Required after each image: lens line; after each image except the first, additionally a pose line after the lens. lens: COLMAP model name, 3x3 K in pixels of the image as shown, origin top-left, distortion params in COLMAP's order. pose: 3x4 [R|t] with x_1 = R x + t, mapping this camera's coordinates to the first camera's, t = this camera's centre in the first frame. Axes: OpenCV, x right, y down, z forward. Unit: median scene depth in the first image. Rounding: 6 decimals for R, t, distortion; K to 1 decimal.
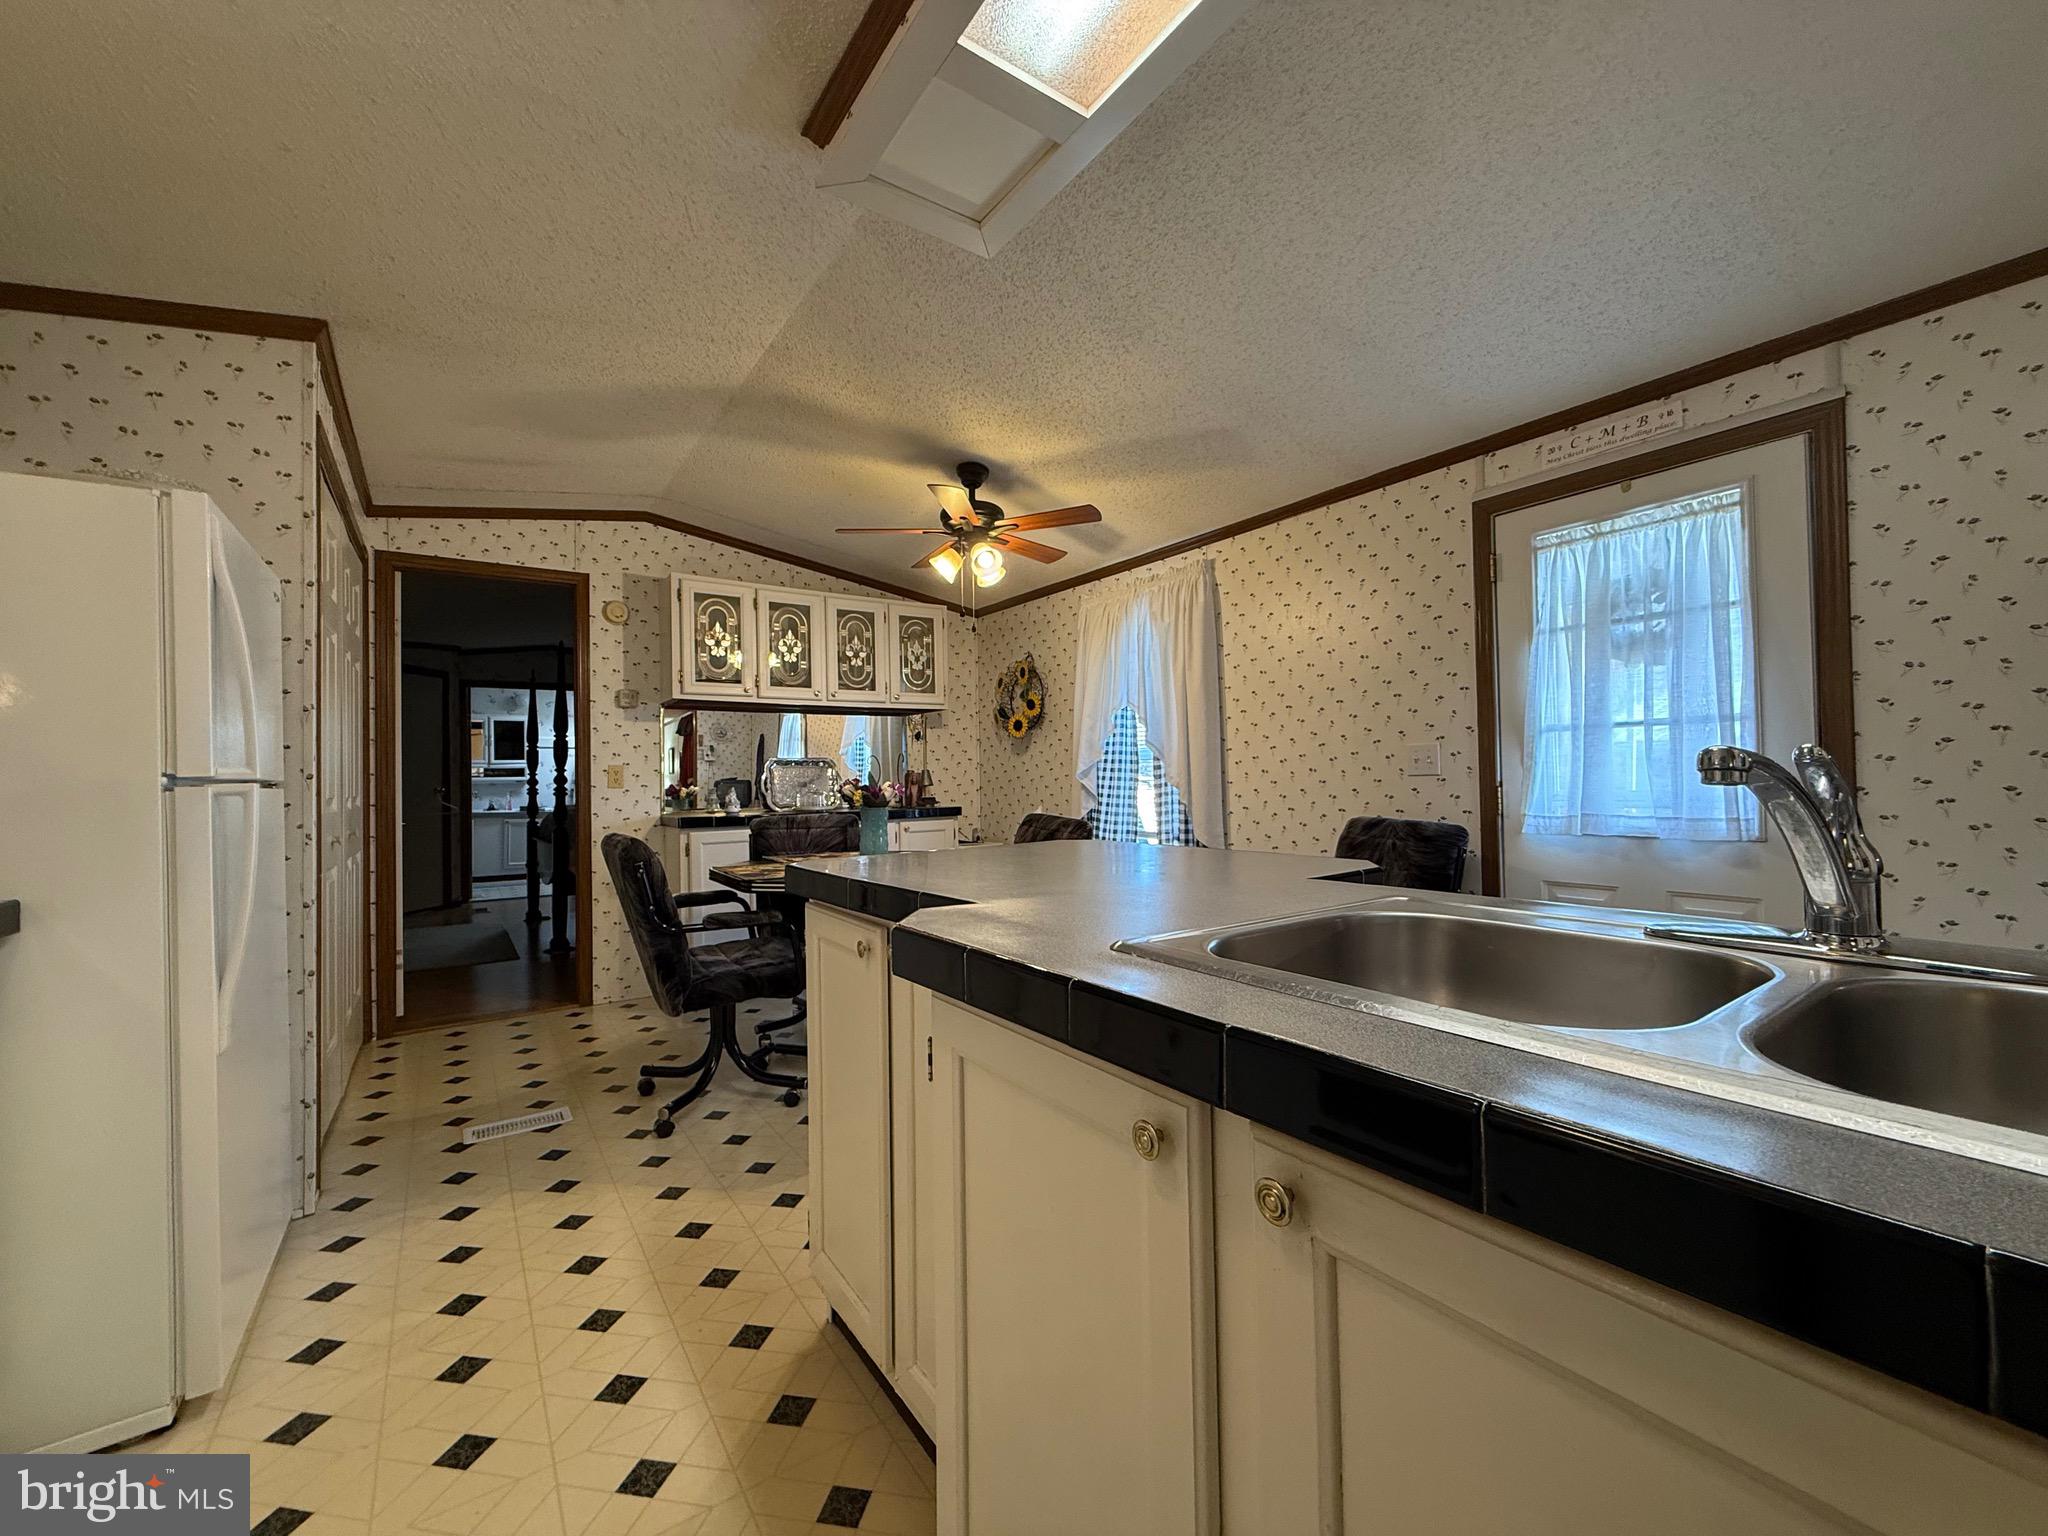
lens RADIAL K [[816.1, 0, 1020.8], [0, 816.1, 768.0], [0, 0, 1]] dist [-0.000517, -0.000033]
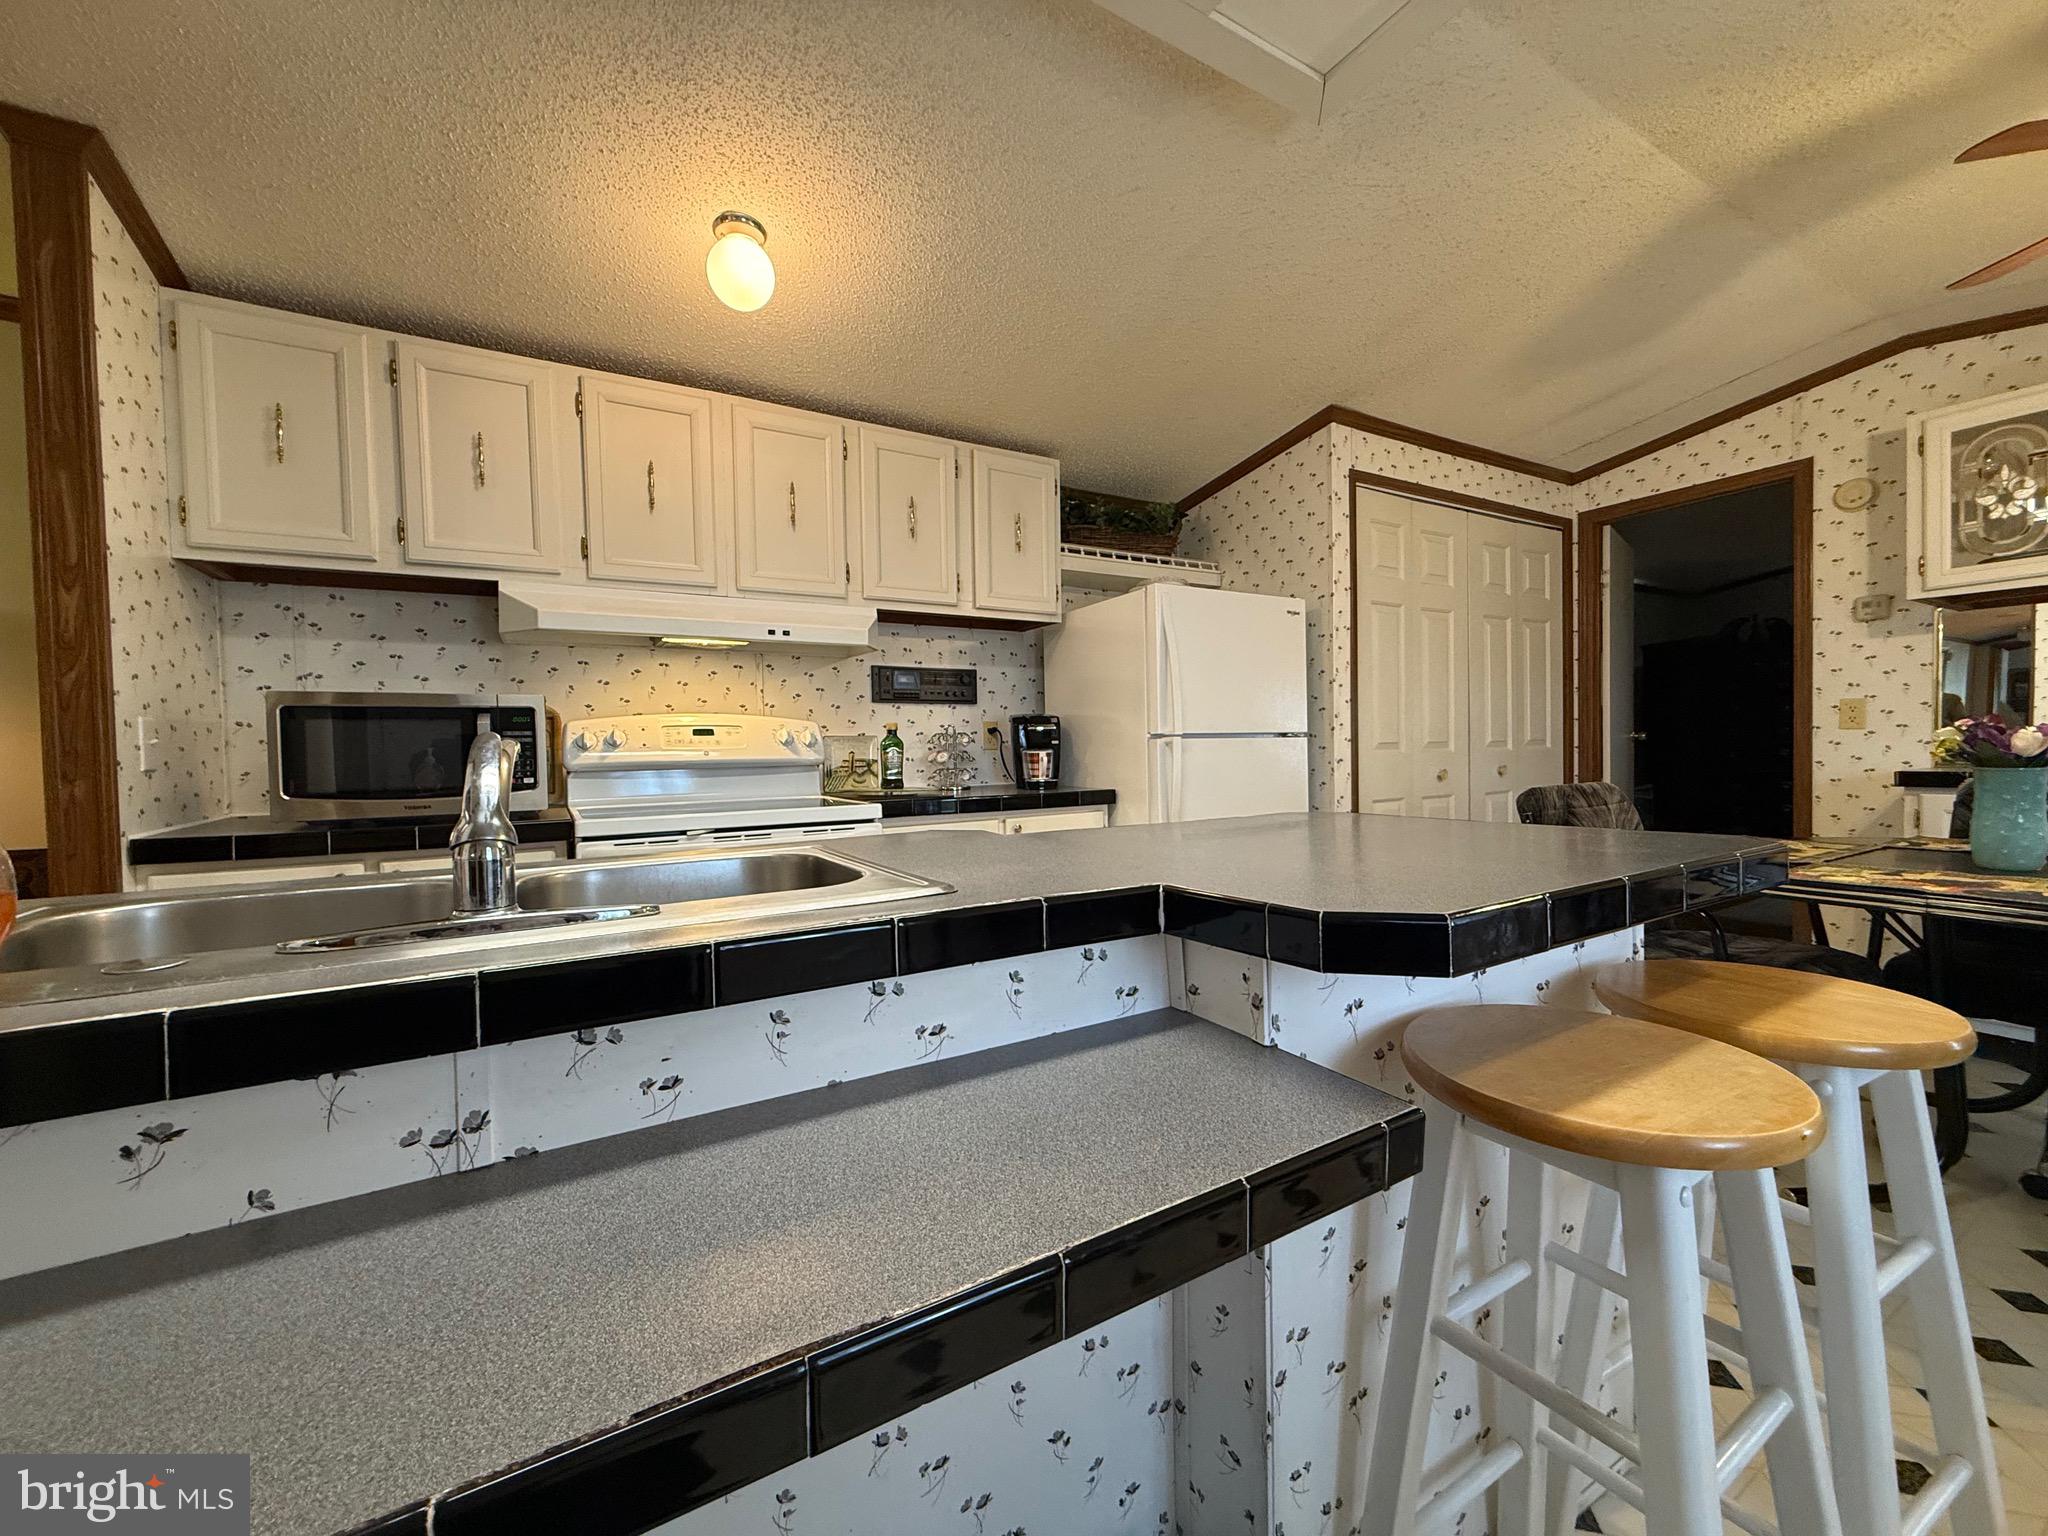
lens RADIAL K [[816.1, 0, 1020.2], [0, 816.1, 768.1], [0, 0, 1]] dist [-0.000517, -0.000033]
pose [[-0.077226, 0.042434, -0.996110, 0.360551], [0.038201, 0.998486, 0.039573, 0.001442], [0.996282, -0.034997, -0.078730, 0.320340]]
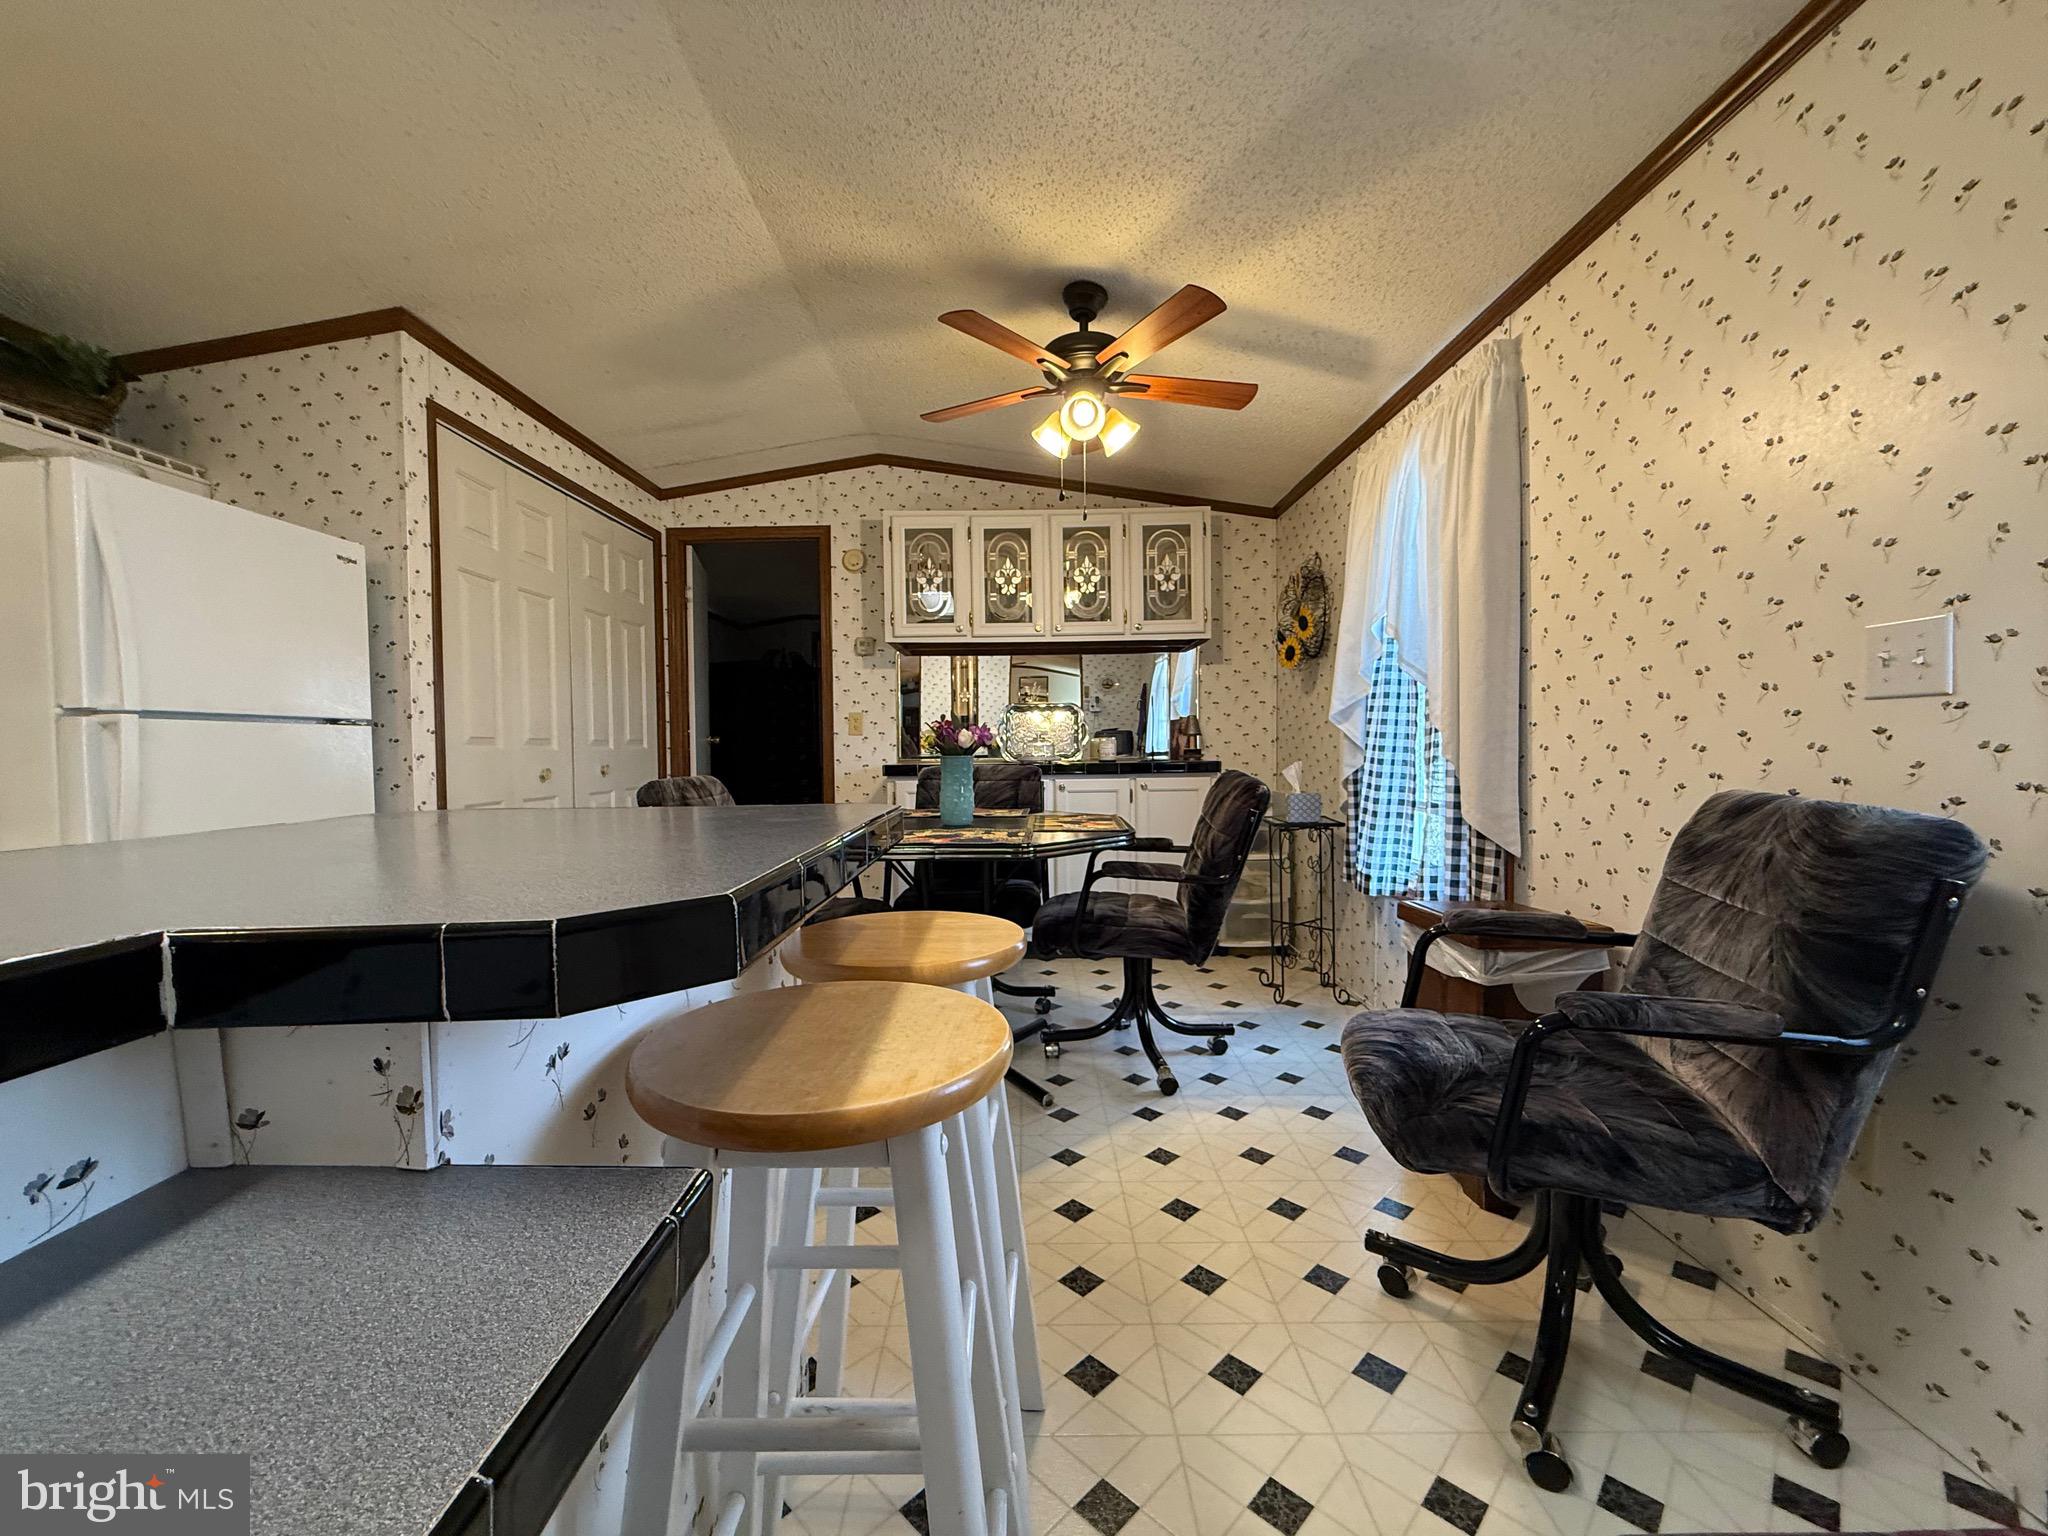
lens RADIAL K [[816.1, 0, 1018.5], [0, 816.1, 768.6], [0, 0, 1]] dist [-0.000517, -0.000033]
pose [[0.817164, 0.024971, -0.575864, 0.288841], [0.005223, 0.998699, 0.050718, 0.017670], [0.576382, -0.044453, 0.815971, 0.317368]]
